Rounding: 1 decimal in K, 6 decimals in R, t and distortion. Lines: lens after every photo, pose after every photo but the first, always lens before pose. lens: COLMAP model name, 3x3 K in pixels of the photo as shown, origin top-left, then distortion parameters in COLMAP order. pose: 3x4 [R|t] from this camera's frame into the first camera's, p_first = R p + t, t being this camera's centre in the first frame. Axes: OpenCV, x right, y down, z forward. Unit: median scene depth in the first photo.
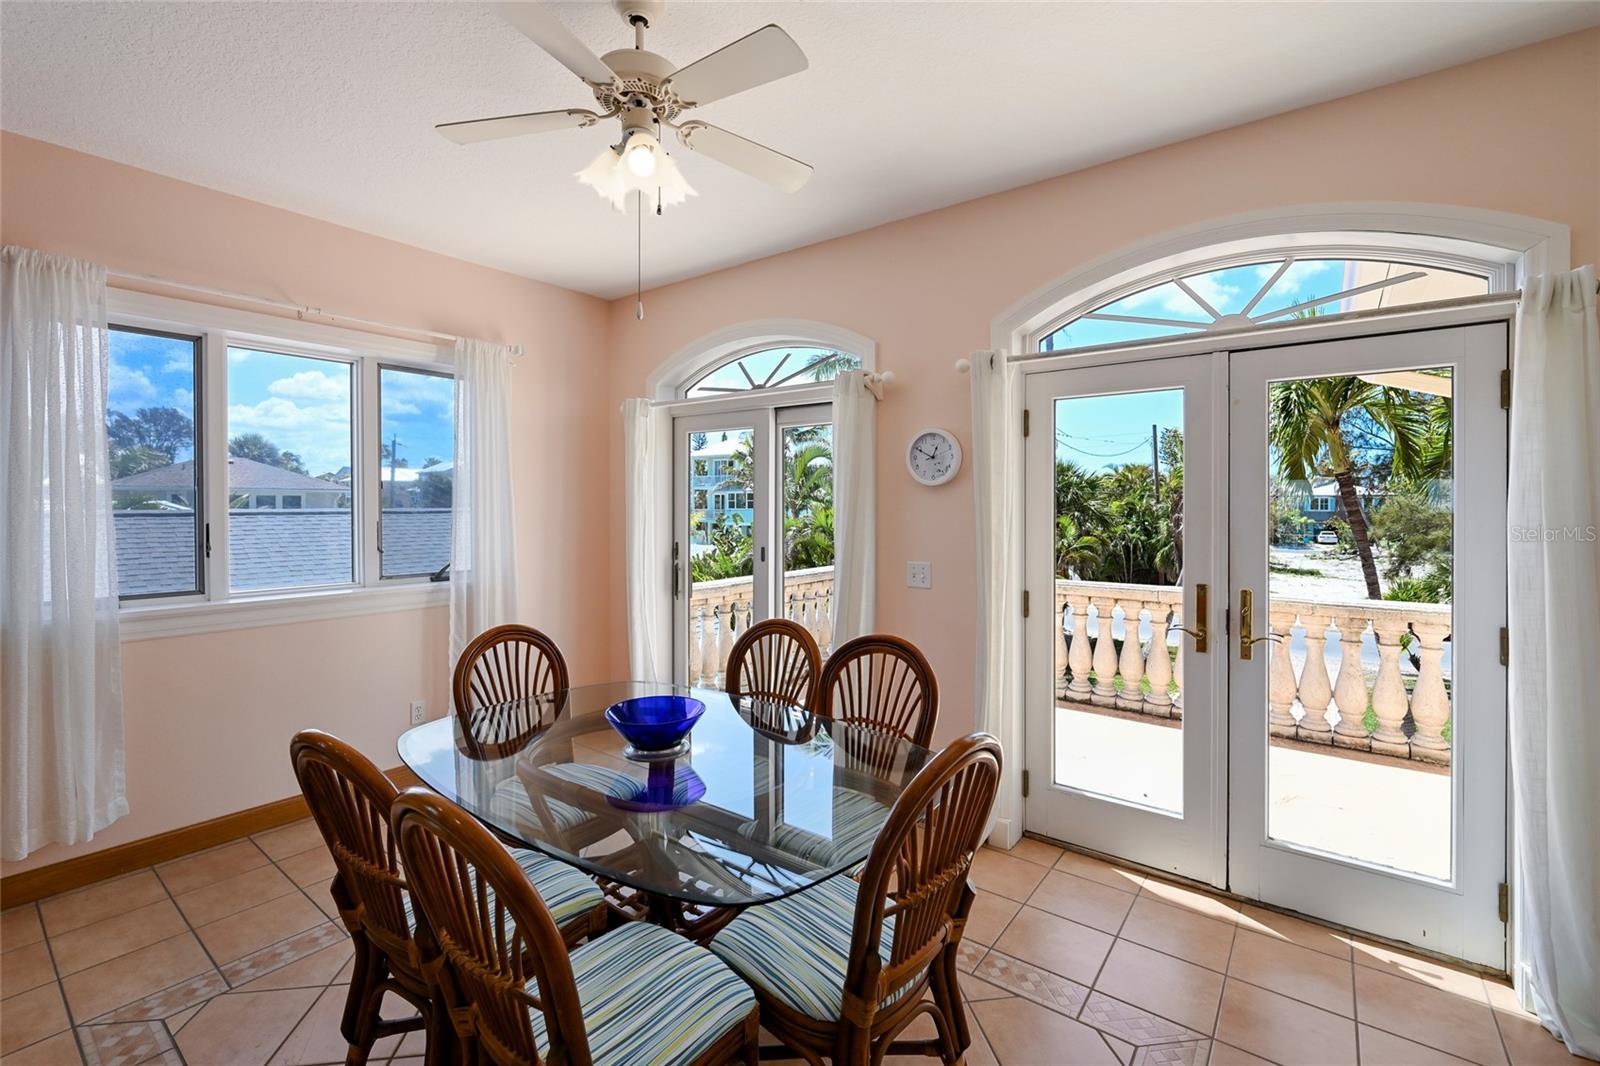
lens RADIAL K [[692.7, 0, 801.9], [0, 692.7, 508.0], [0, 0, 1]] dist [-0.011389, 0.001192]
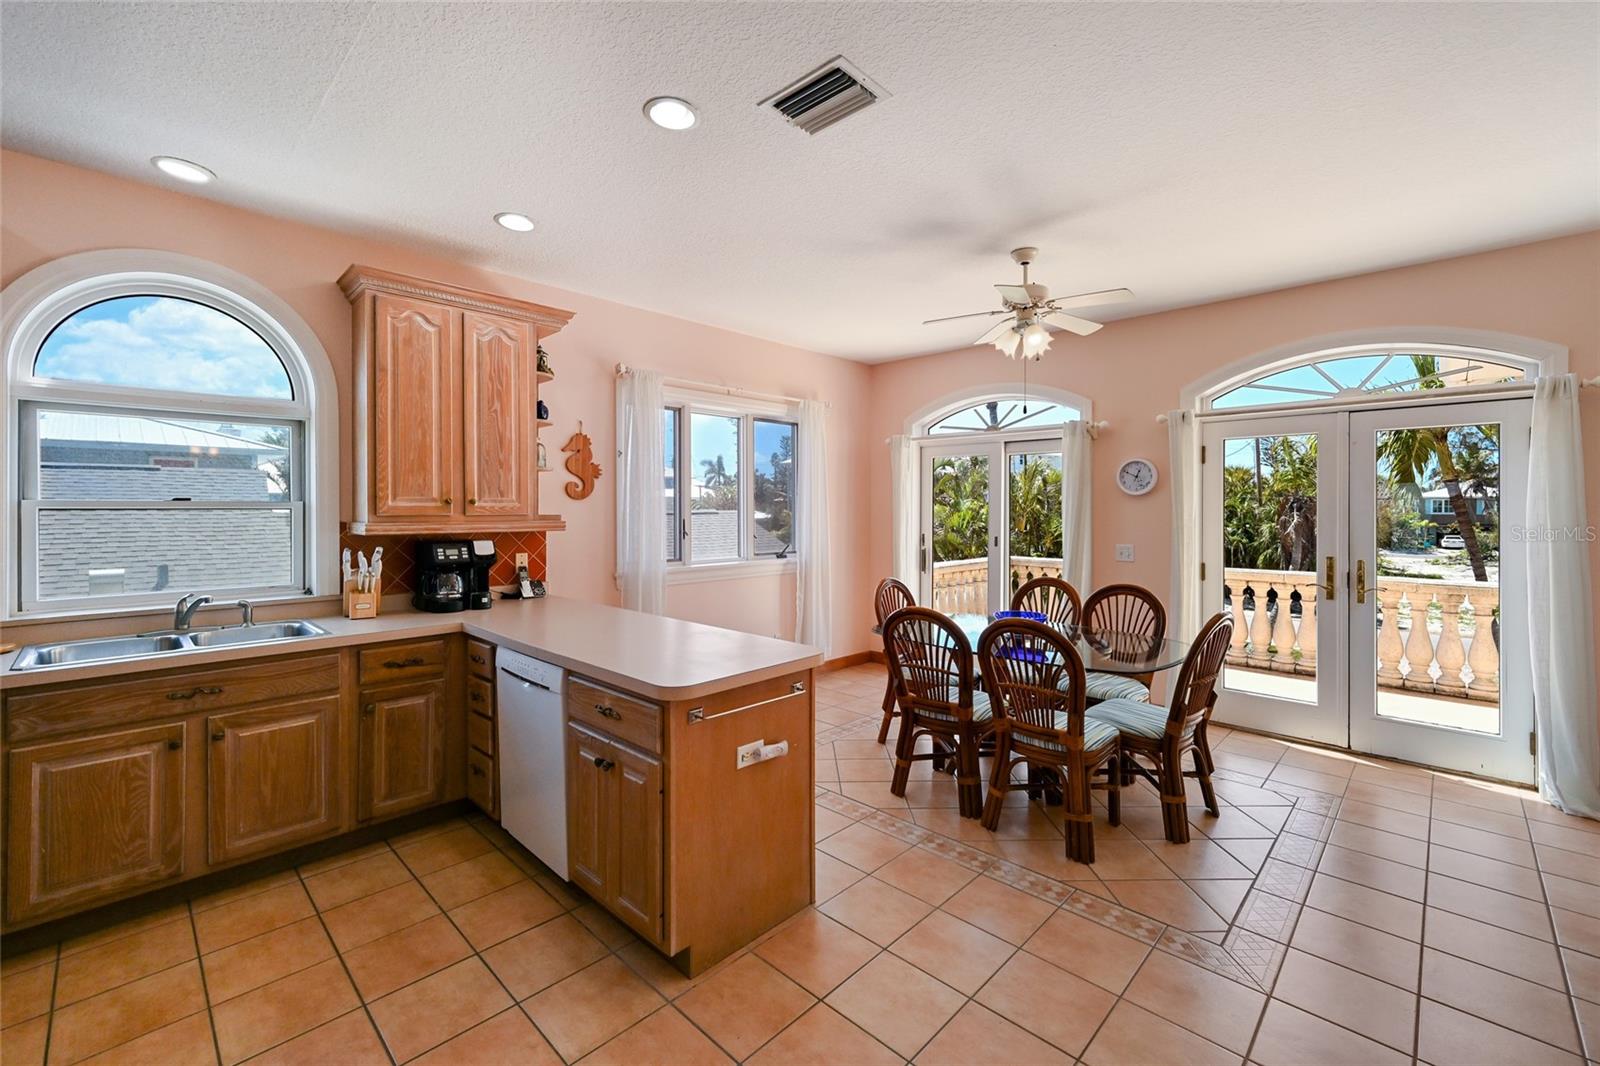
lens RADIAL K [[672.0, 0, 794.8], [0, 672.0, 510.1], [0, 0, 1]] dist [0.001590, -0.000357]
pose [[0.992301, -0.000381, -0.123852, -0.380079], [0.000197, 0.999999, -0.001499, 0.003219], [0.123853, 0.001463, 0.992300, -0.580866]]
